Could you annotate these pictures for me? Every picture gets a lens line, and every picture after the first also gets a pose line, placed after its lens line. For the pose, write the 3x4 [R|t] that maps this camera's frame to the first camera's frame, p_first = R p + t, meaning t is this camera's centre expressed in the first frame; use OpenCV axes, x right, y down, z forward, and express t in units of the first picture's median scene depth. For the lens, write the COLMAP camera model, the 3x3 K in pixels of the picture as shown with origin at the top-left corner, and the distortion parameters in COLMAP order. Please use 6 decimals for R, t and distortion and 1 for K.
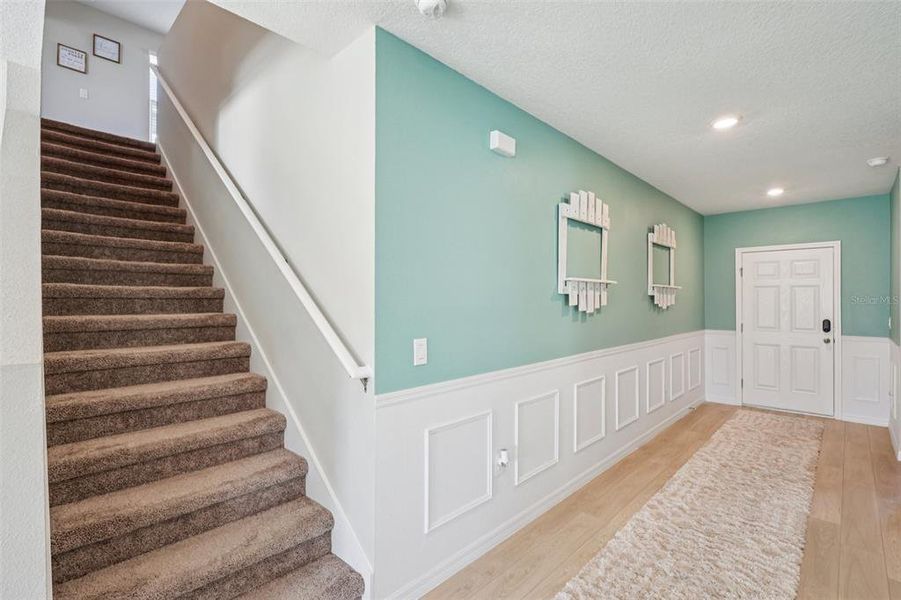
lens RADIAL K [[407.0, 0, 450.5], [0, 407.0, 300.0], [0, 0, 1]] dist [-0.001428, -0.000006]
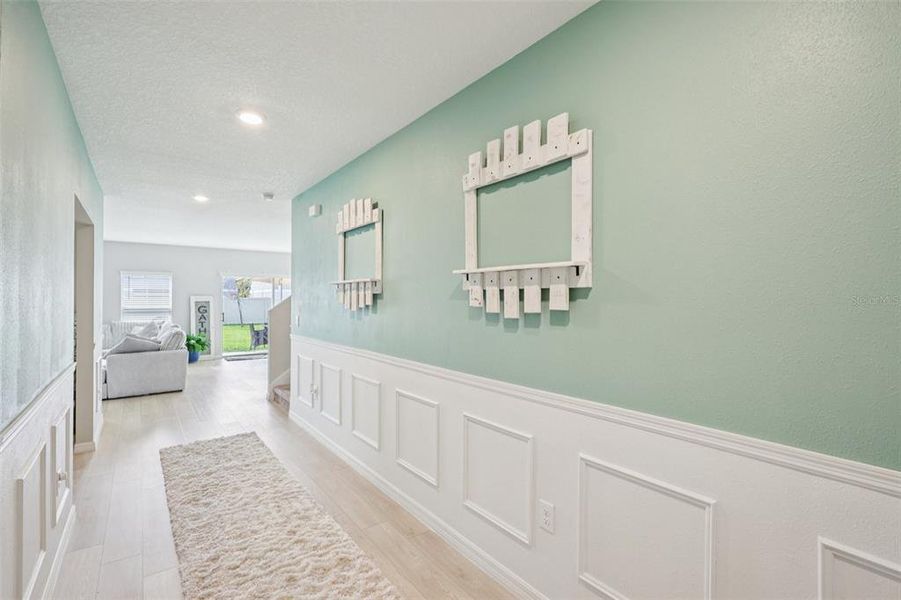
lens RADIAL K [[407.0, 0, 450.5], [0, 407.0, 300.0], [0, 0, 1]] dist [-0.001428, -0.000006]
pose [[-0.126445, -0.005043, -0.991961, 1.062077], [-0.006329, 0.999971, -0.004277, 0.006032], [0.991953, 0.005738, -0.126473, 1.077486]]
